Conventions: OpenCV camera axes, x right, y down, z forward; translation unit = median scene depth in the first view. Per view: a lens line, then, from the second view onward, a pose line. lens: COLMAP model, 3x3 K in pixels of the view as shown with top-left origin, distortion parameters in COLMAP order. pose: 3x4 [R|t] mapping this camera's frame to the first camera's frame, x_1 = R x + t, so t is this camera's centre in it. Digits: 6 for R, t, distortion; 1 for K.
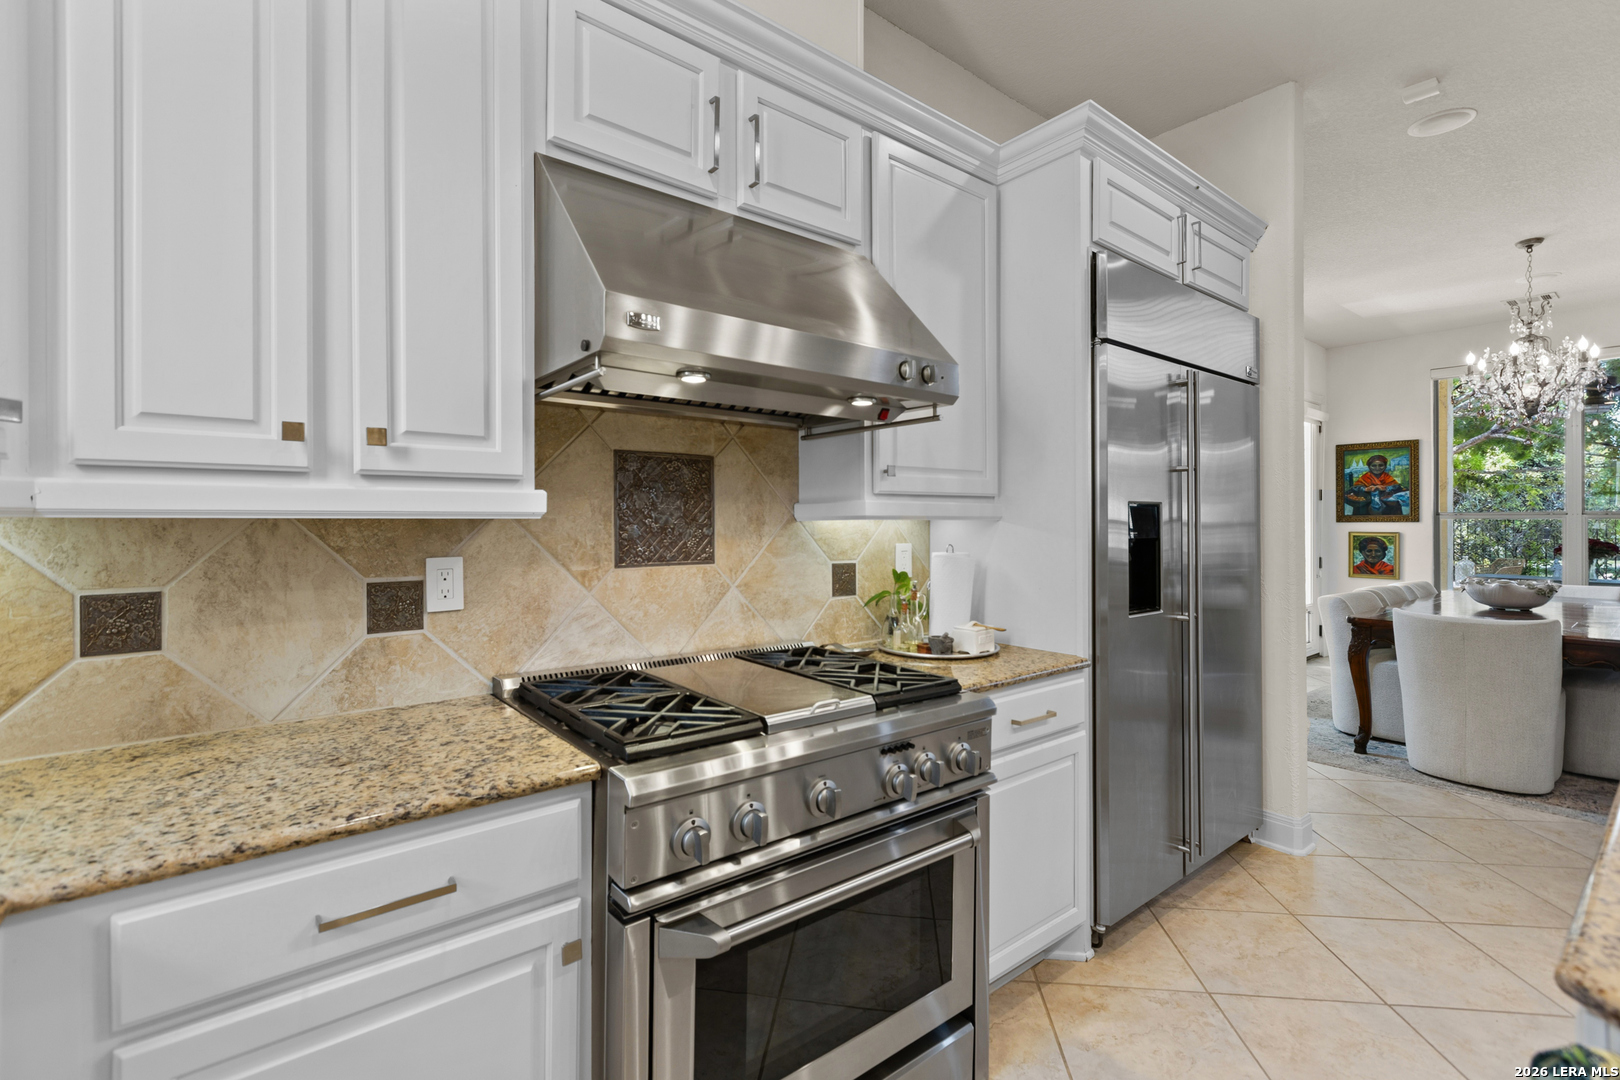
lens RADIAL K [[727.5, 0, 795.9], [0, 727.5, 520.3], [0, 0, 1]] dist [0.003594, 0.000126]
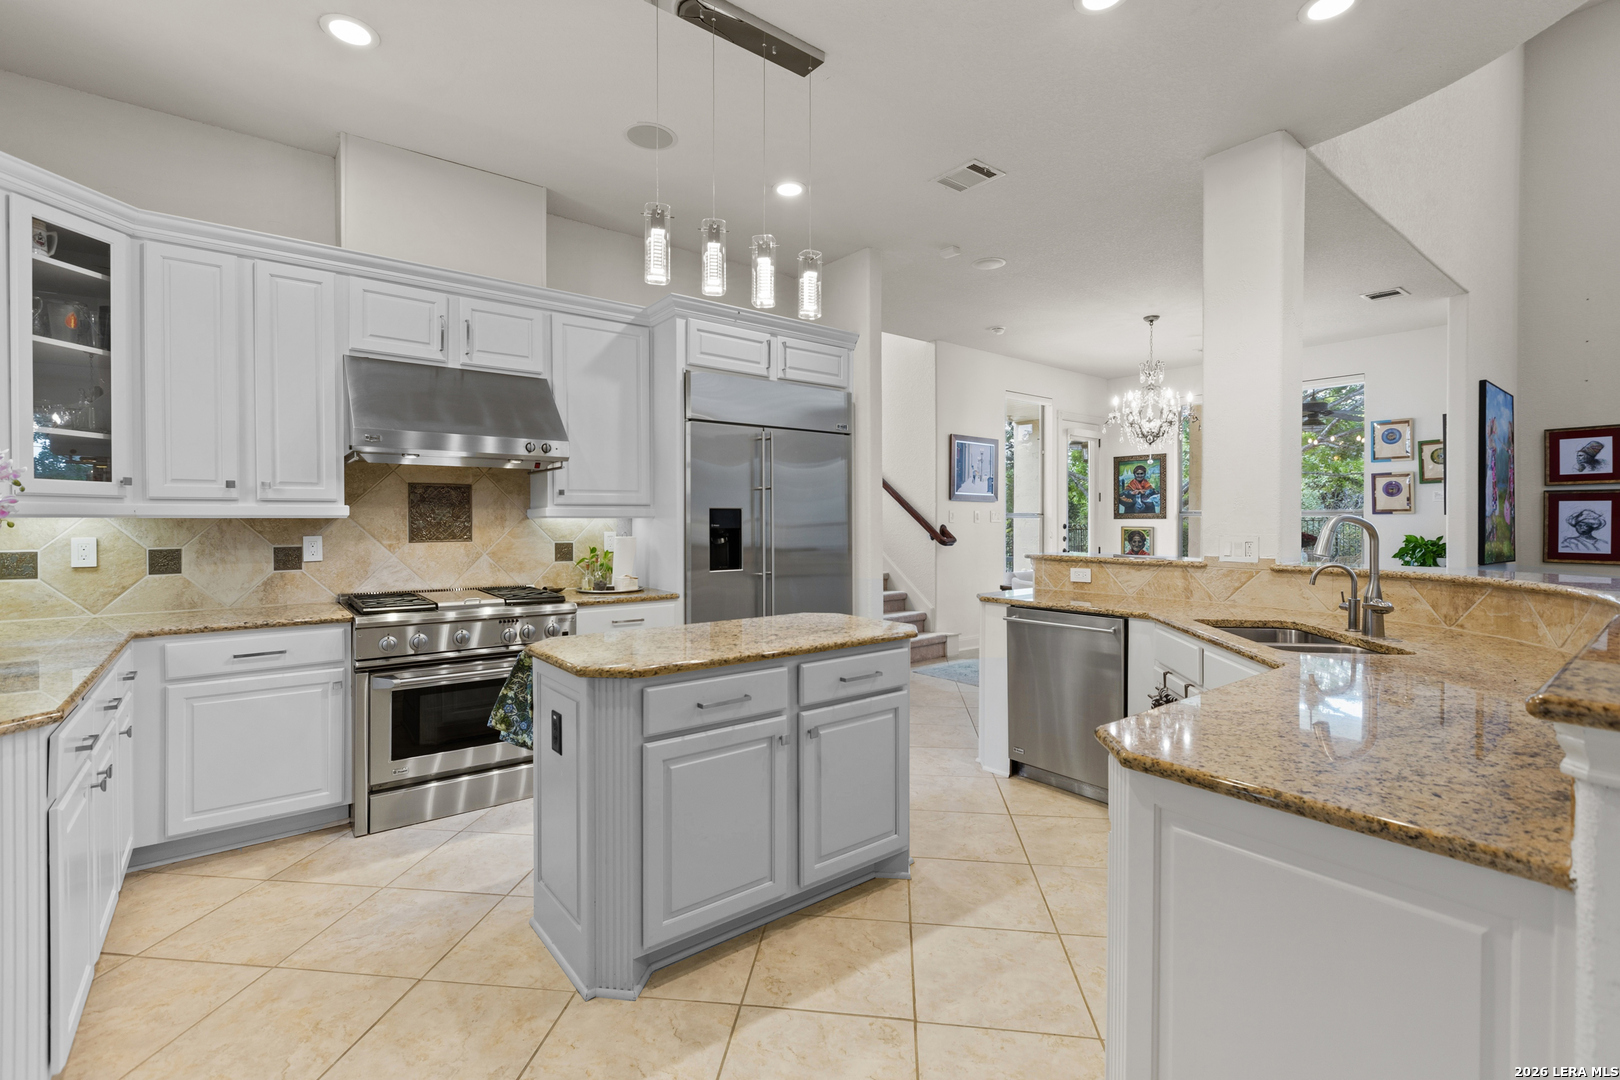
lens RADIAL K [[727.5, 0, 803.7], [0, 727.5, 526.1], [0, 0, 1]] dist [0.003594, 0.000126]
pose [[0.999861, -0.001002, -0.016664, 0.912298], [0.001200, 0.999929, 0.011882, -0.002019], [0.016651, -0.011901, 0.999791, -1.021554]]
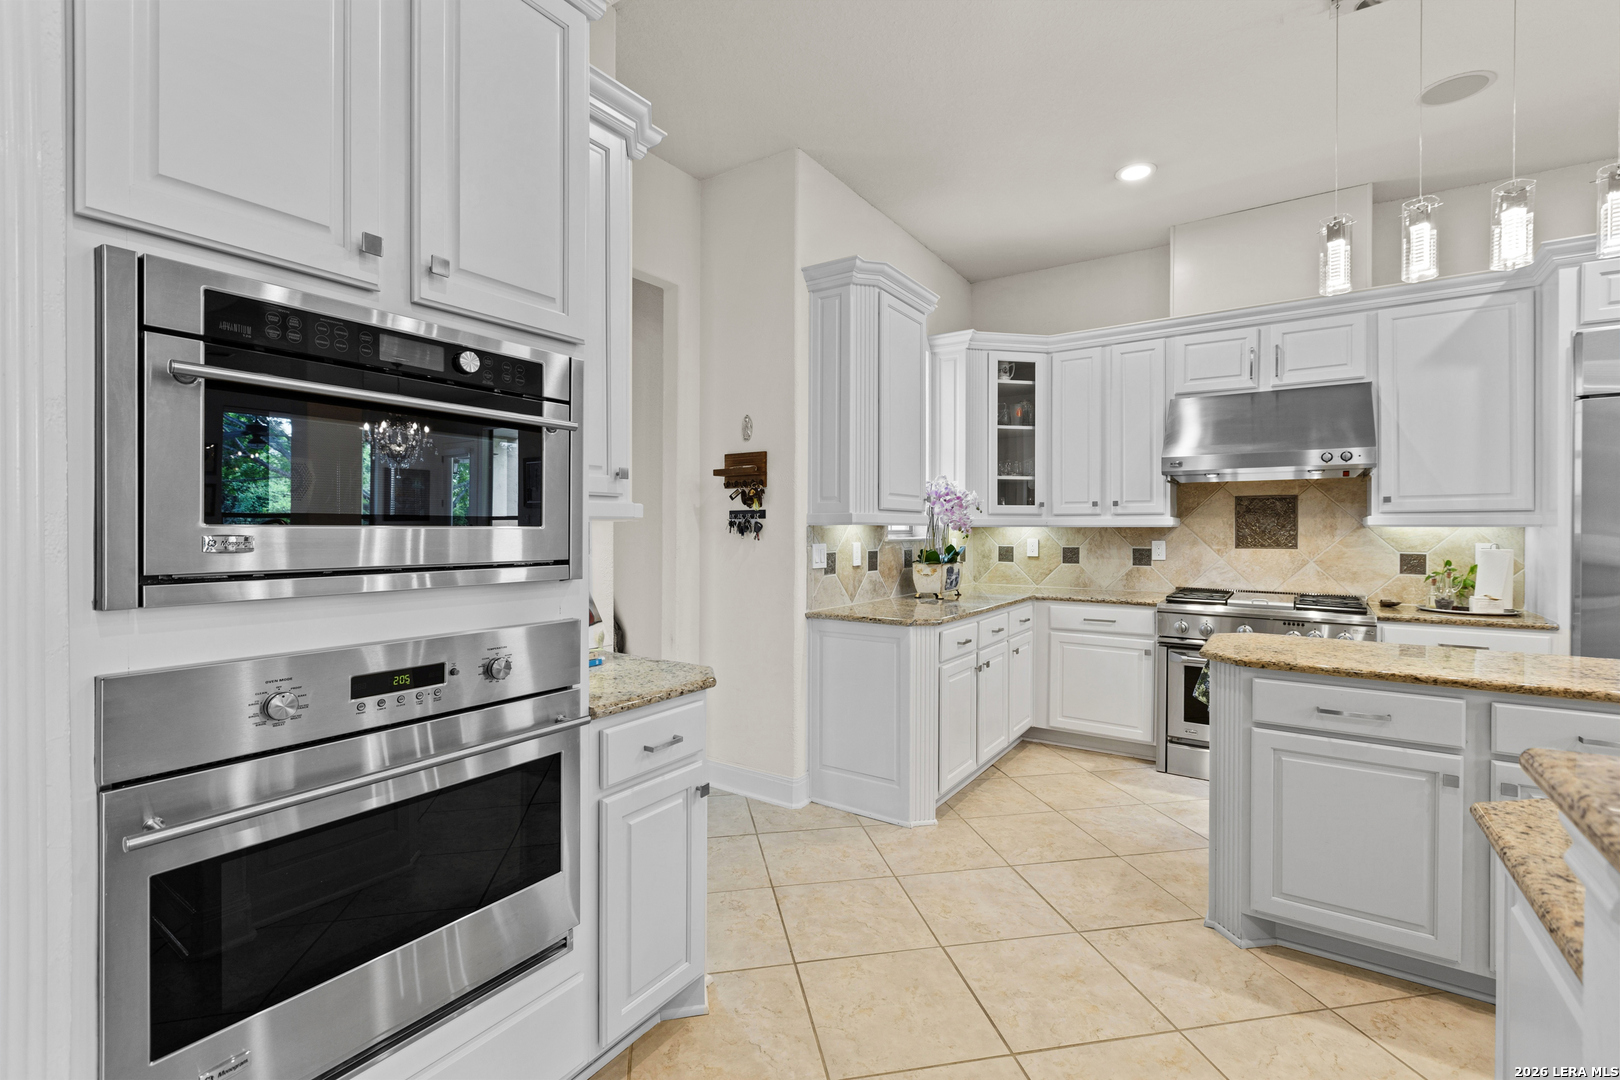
lens RADIAL K [[727.5, 0, 795.6], [0, 727.5, 530.6], [0, 0, 1]] dist [0.003594, 0.000126]
pose [[0.280775, 0.003917, -0.959766, 1.655135], [0.001806, 0.999988, 0.004610, -0.002832], [0.959772, -0.003027, 0.280765, -1.024893]]
